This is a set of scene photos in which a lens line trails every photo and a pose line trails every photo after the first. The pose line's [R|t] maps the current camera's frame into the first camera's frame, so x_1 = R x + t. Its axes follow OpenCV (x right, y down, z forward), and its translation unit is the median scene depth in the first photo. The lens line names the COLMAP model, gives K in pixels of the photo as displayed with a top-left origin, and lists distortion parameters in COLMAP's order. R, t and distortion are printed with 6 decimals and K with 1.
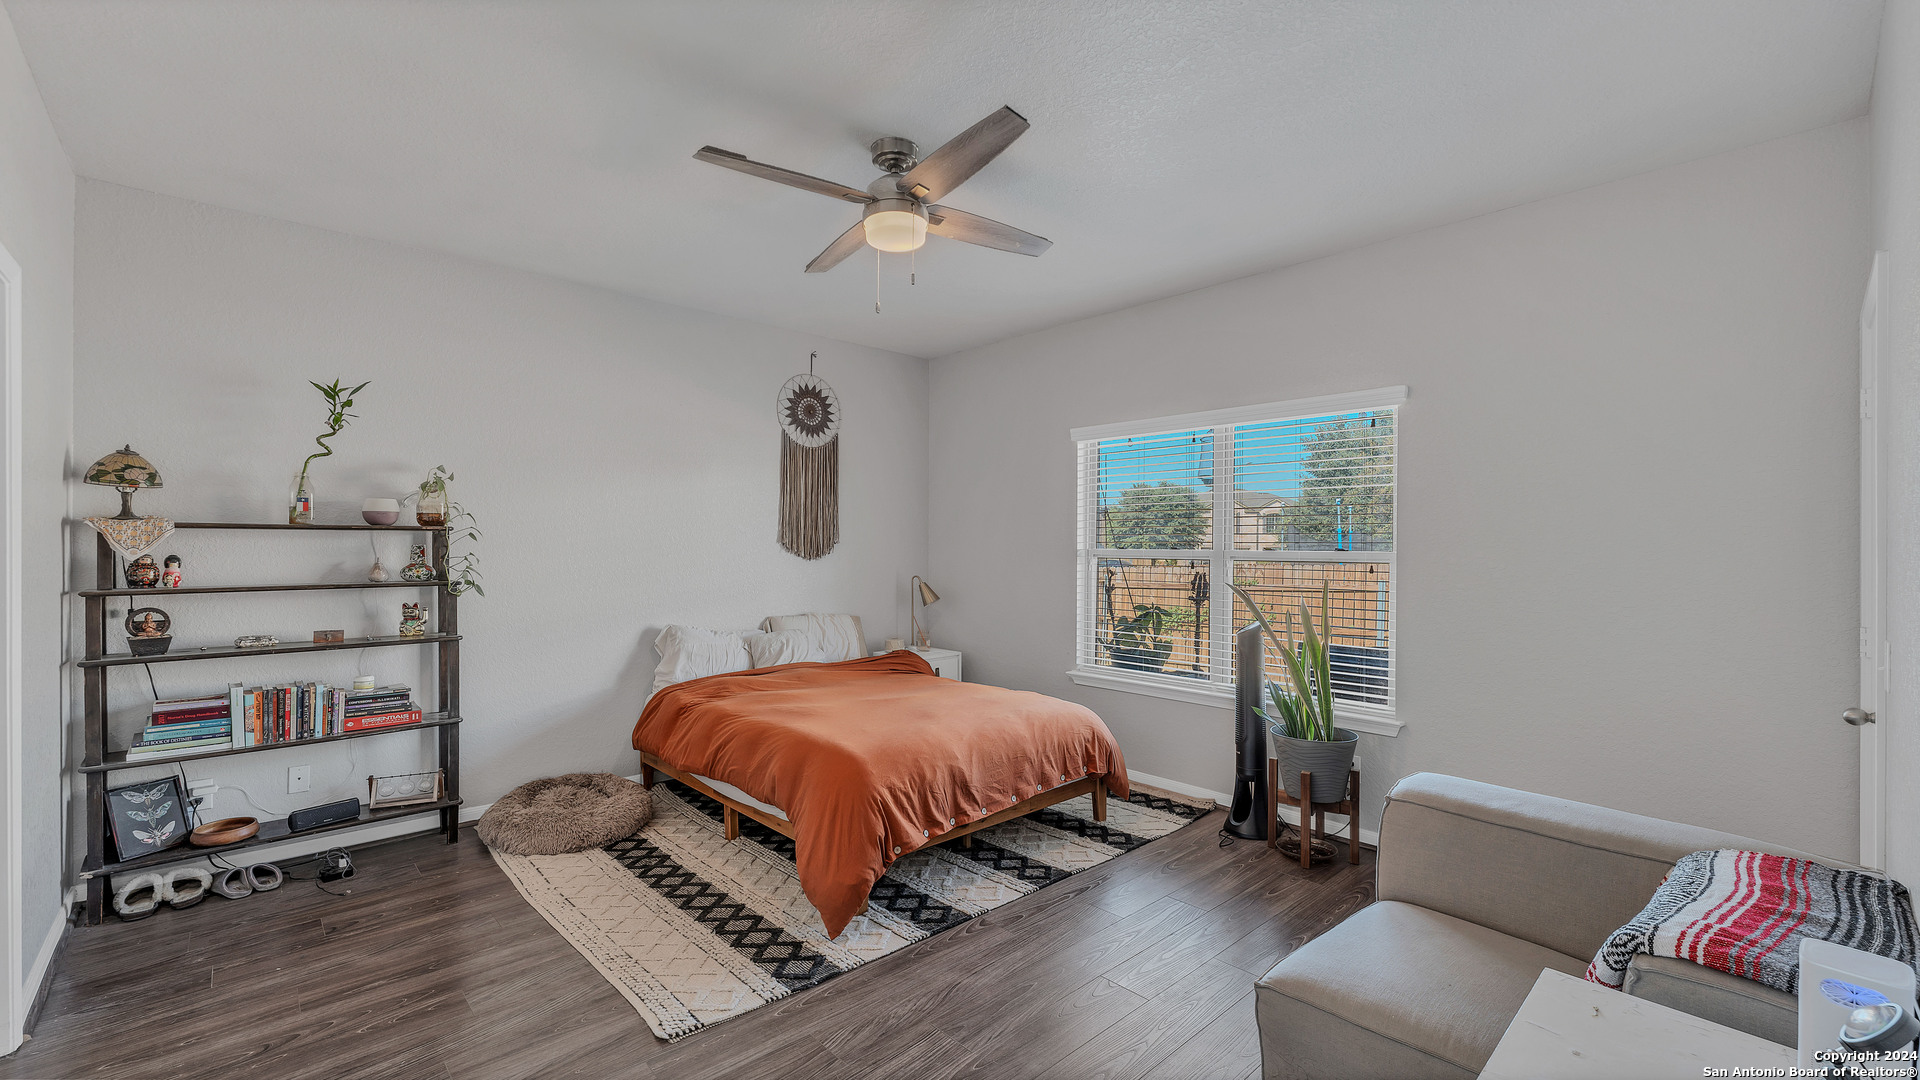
lens RADIAL K [[784.7, 0, 952.0], [0, 784.7, 545.0], [0, 0, 1]] dist [-0.000677, 0.000002]
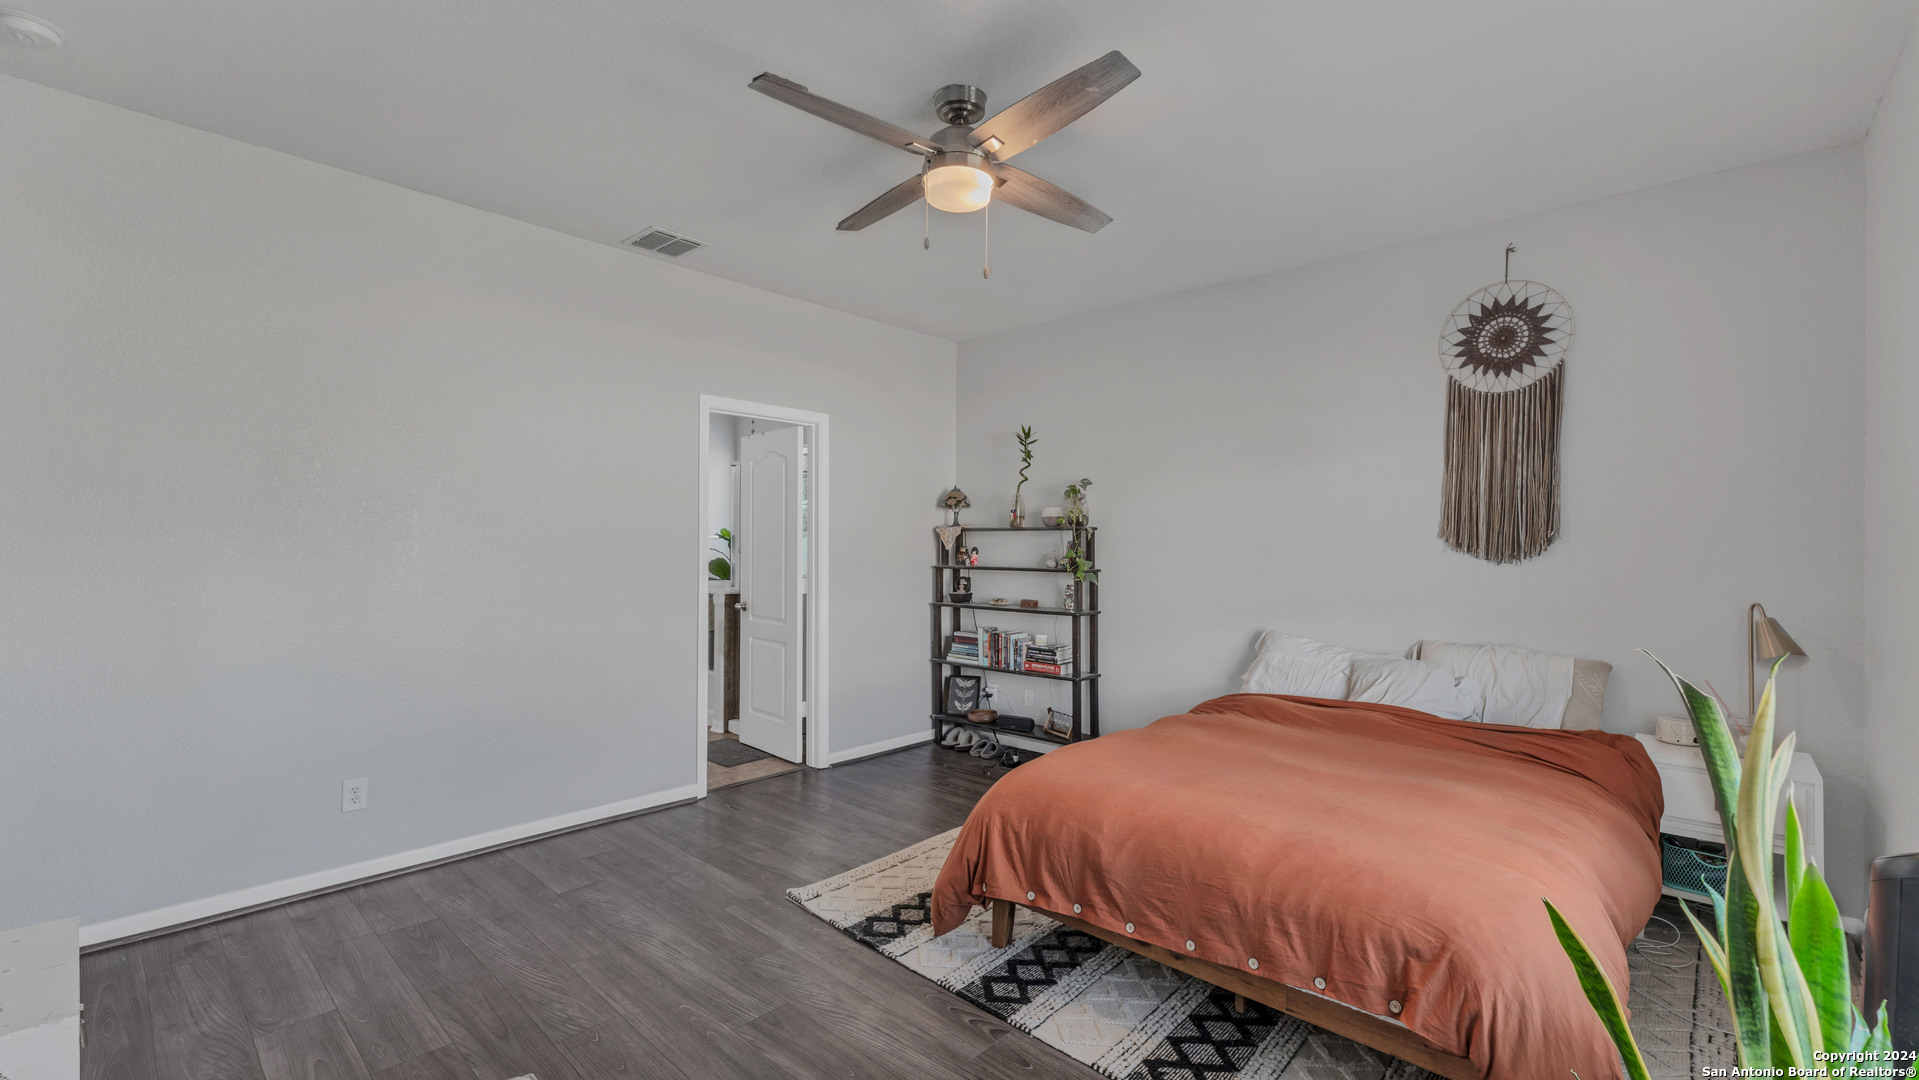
lens RADIAL K [[784.3, 0, 951.7], [0, 784.3, 544.2], [0, 0, 1]] dist [-0.000677, 0.000002]
pose [[0.088610, -0.002340, -0.996064, 0.638720], [-0.006488, 0.999975, -0.002926, 0.010735], [0.996045, 0.006722, 0.088593, 0.715652]]
